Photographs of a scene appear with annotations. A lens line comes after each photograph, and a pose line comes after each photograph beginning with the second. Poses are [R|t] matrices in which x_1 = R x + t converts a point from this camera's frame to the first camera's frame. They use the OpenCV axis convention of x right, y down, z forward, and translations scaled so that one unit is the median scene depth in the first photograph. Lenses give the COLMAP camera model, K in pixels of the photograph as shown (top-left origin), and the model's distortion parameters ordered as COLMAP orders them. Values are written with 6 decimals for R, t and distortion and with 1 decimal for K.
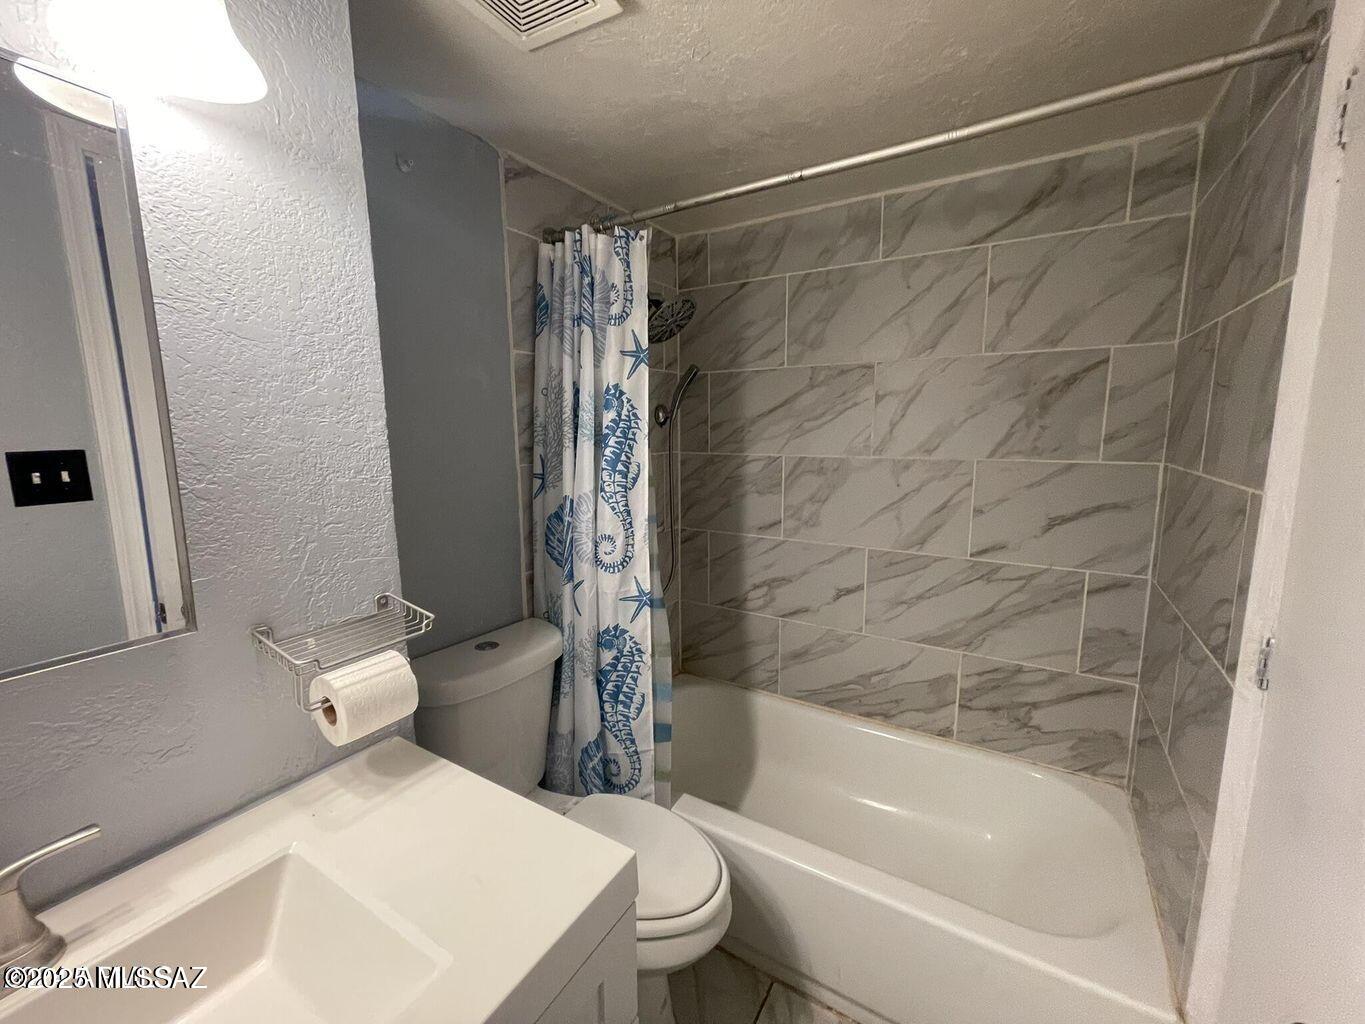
lens RADIAL K [[551.9, 0, 682.5], [0, 551.9, 512.0], [0, 0, 1]] dist [0.002024, 0.000408]
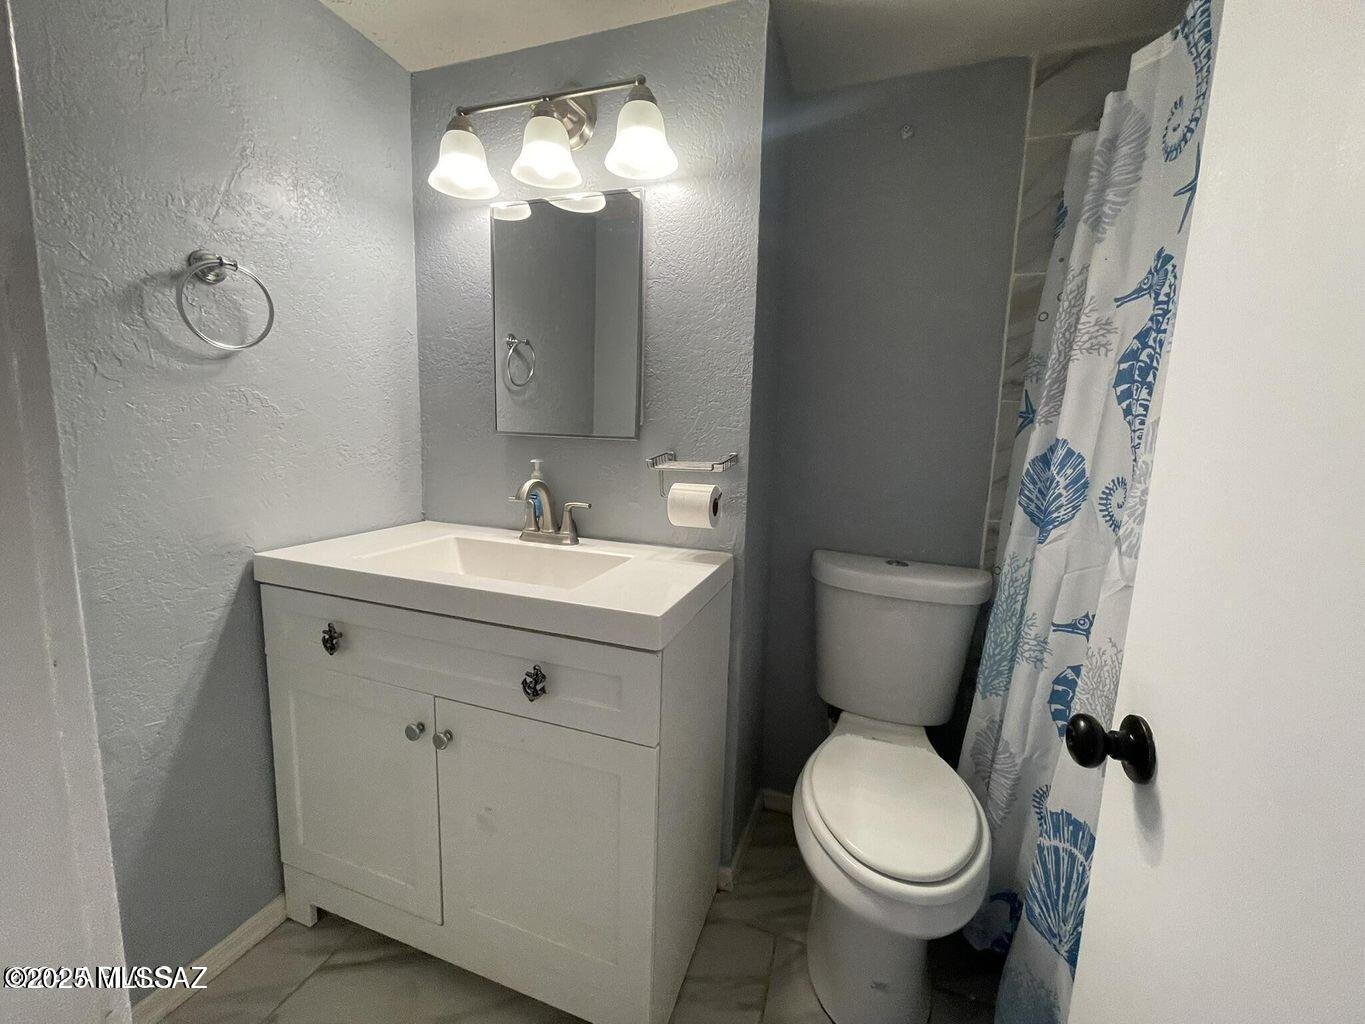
lens RADIAL K [[551.9, 0, 682.5], [0, 551.9, 512.0], [0, 0, 1]] dist [0.002024, 0.000408]
pose [[0.229813, 0.153289, -0.961087, 0.883134], [-0.179165, 0.977304, 0.113034, 0.158011], [0.956601, 0.146217, 0.252061, 0.505335]]
